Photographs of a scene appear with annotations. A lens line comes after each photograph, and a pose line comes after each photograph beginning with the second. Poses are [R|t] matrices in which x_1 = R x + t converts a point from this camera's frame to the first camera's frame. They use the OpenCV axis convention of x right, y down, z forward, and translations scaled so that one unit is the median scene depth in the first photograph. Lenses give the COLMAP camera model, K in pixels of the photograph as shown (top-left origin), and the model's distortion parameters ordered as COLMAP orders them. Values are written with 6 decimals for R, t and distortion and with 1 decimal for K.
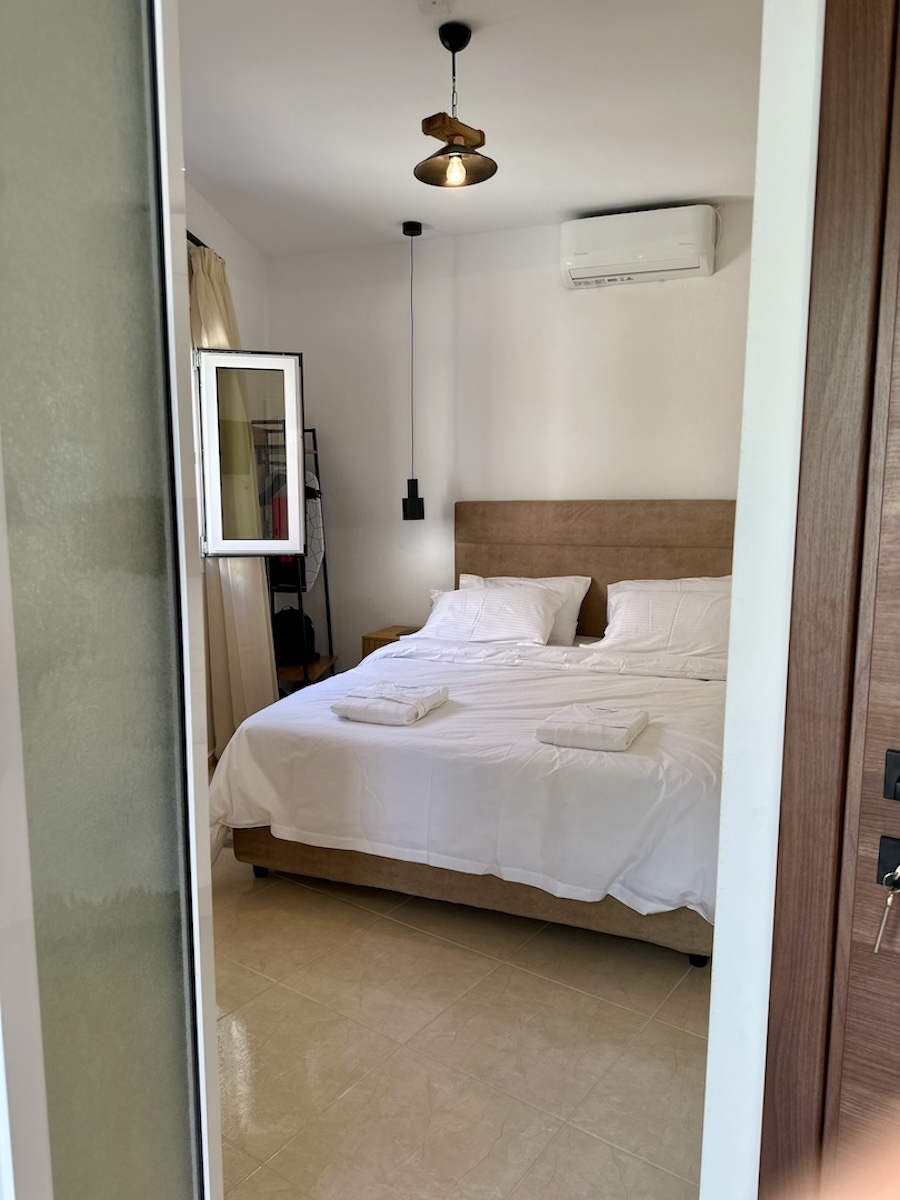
lens RADIAL K [[843.0, 0, 450.2], [0, 843.0, 609.3], [0, 0, 1]] dist [0.083505, -0.106884]
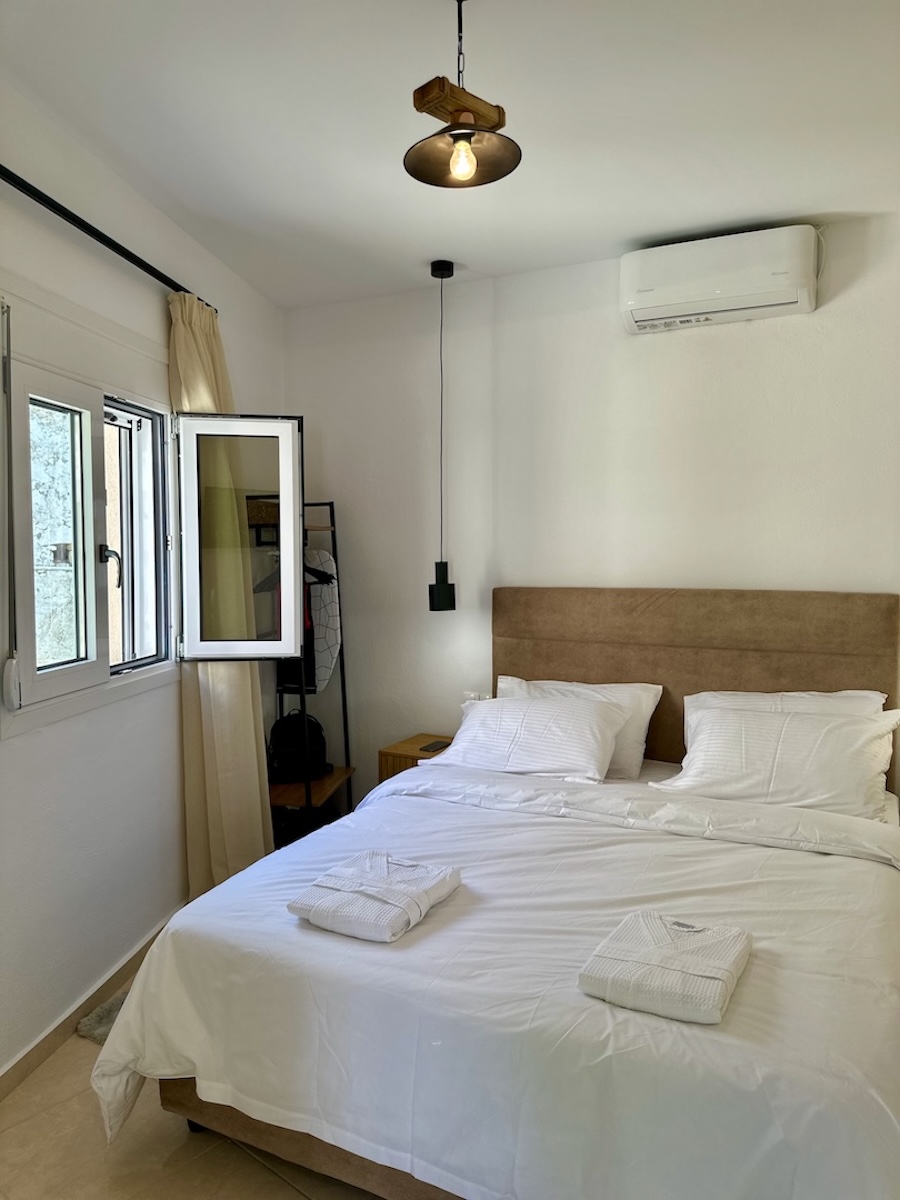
lens RADIAL K [[843.0, 0, 445.1], [0, 843.0, 606.7], [0, 0, 1]] dist [0.083505, -0.106884]
pose [[0.996263, 0.004325, -0.086266, 0.034397], [-0.010364, 0.997516, -0.069678, -0.058483], [0.085751, 0.070312, 0.993833, 0.199304]]
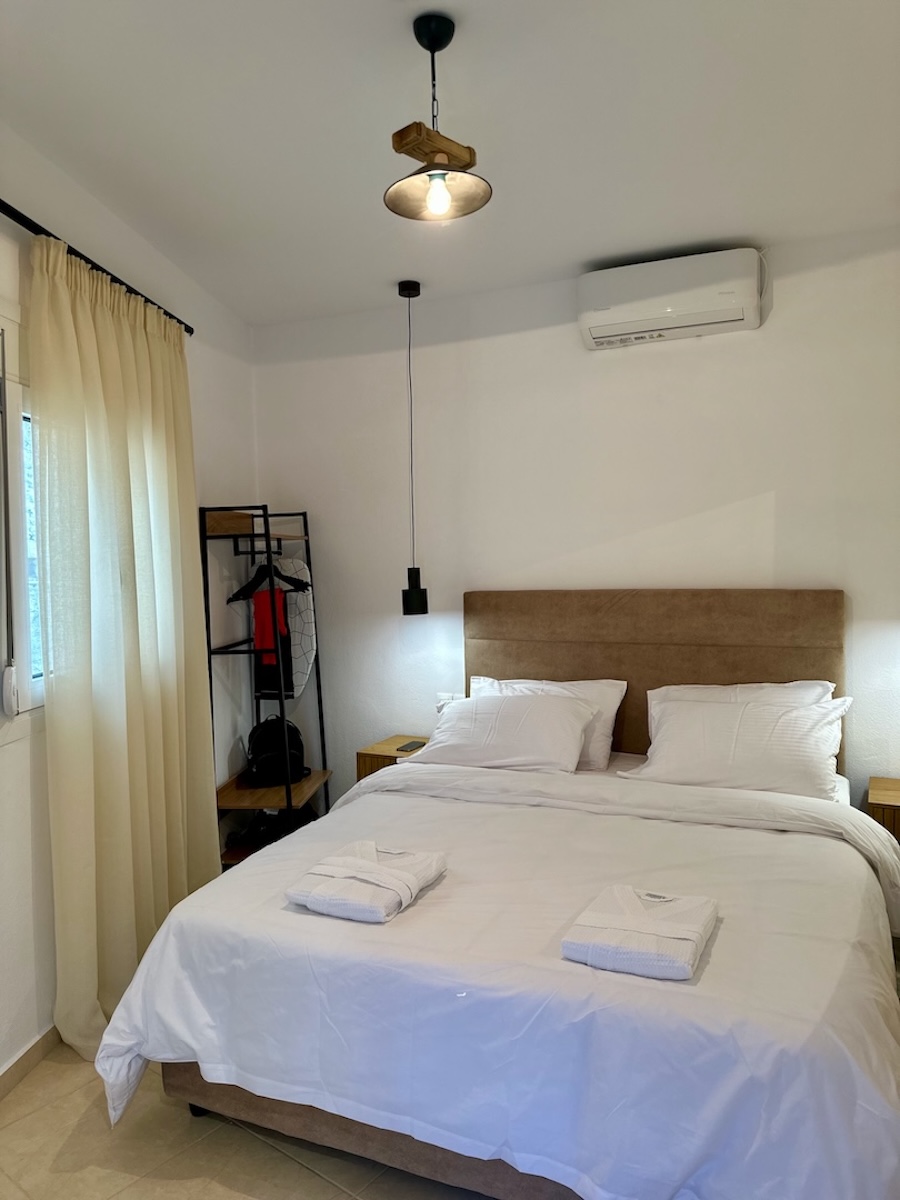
lens RADIAL K [[843.0, 0, 444.9], [0, 843.0, 599.9], [0, 0, 1]] dist [0.083505, -0.106884]
pose [[0.999056, -0.017215, -0.039878, 0.023339], [0.013638, 0.996001, -0.088293, -0.050335], [0.041239, 0.087666, 0.995296, 0.163349]]
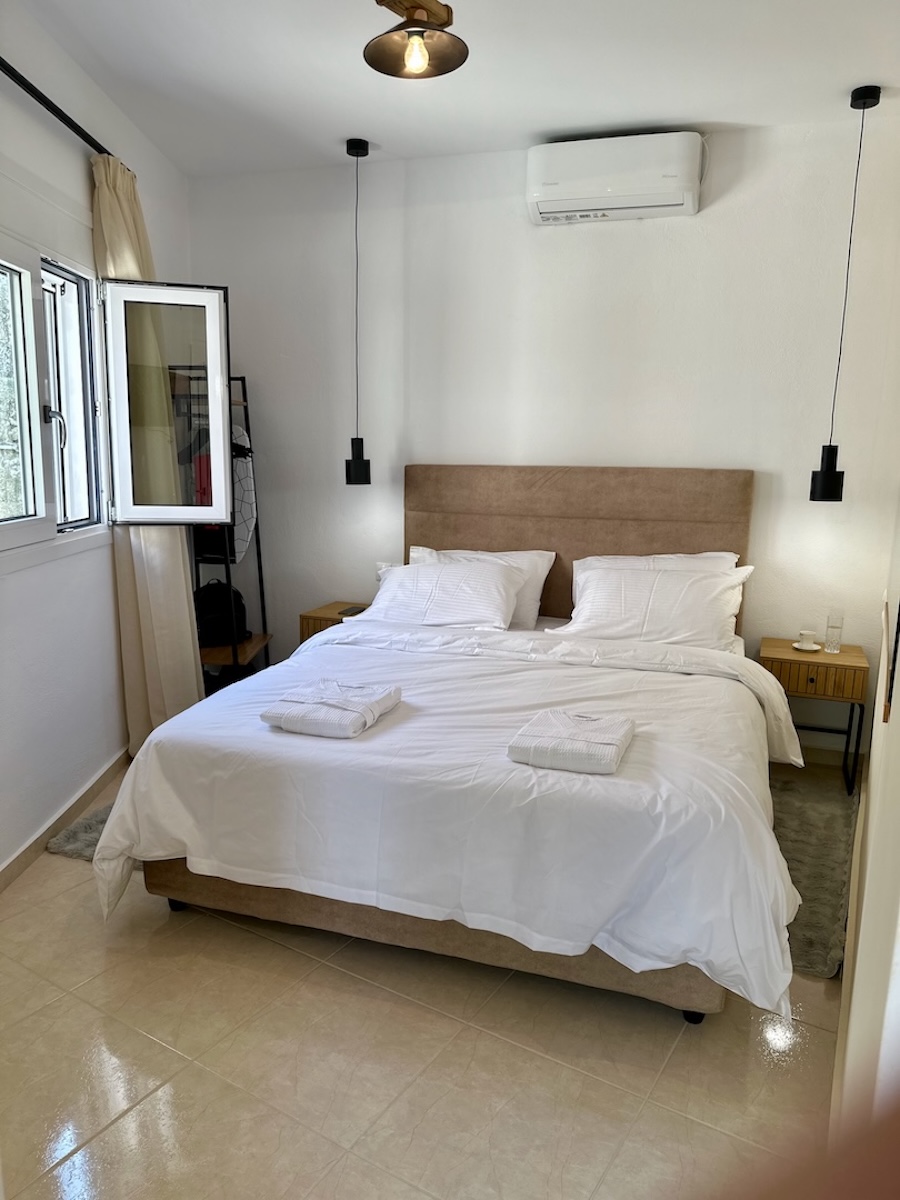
lens RADIAL K [[843.0, 0, 449.2], [0, 843.0, 607.8], [0, 0, 1]] dist [0.083505, -0.106884]
pose [[0.997579, 0.005380, 0.069339, -0.009741], [-0.008693, 0.998831, 0.047558, -0.021777], [-0.069002, -0.048045, 0.996459, 0.110324]]
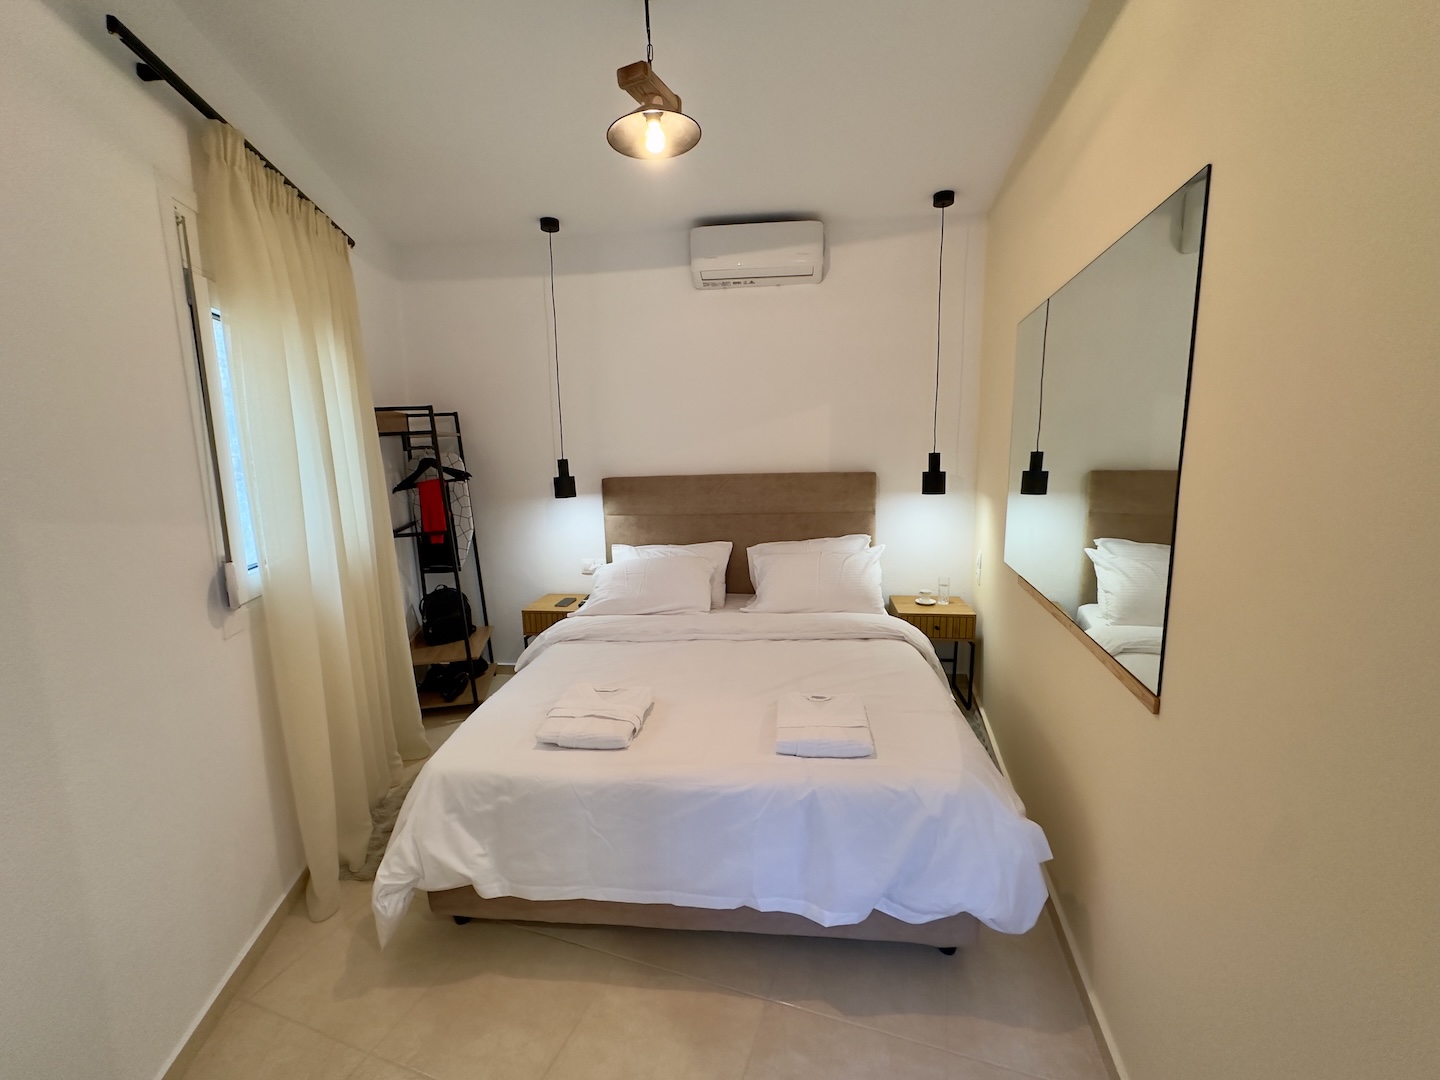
lens RADIAL K [[609.1, 0, 719.9], [0, 609.1, 542.5], [0, 0, 1]] dist [-0.004275, 0.000961]
pose [[0.957905, -0.067065, 0.279140, -0.084384], [0.062821, 0.997733, 0.024133, -0.062558], [-0.280126, -0.005581, 0.959947, 0.230615]]
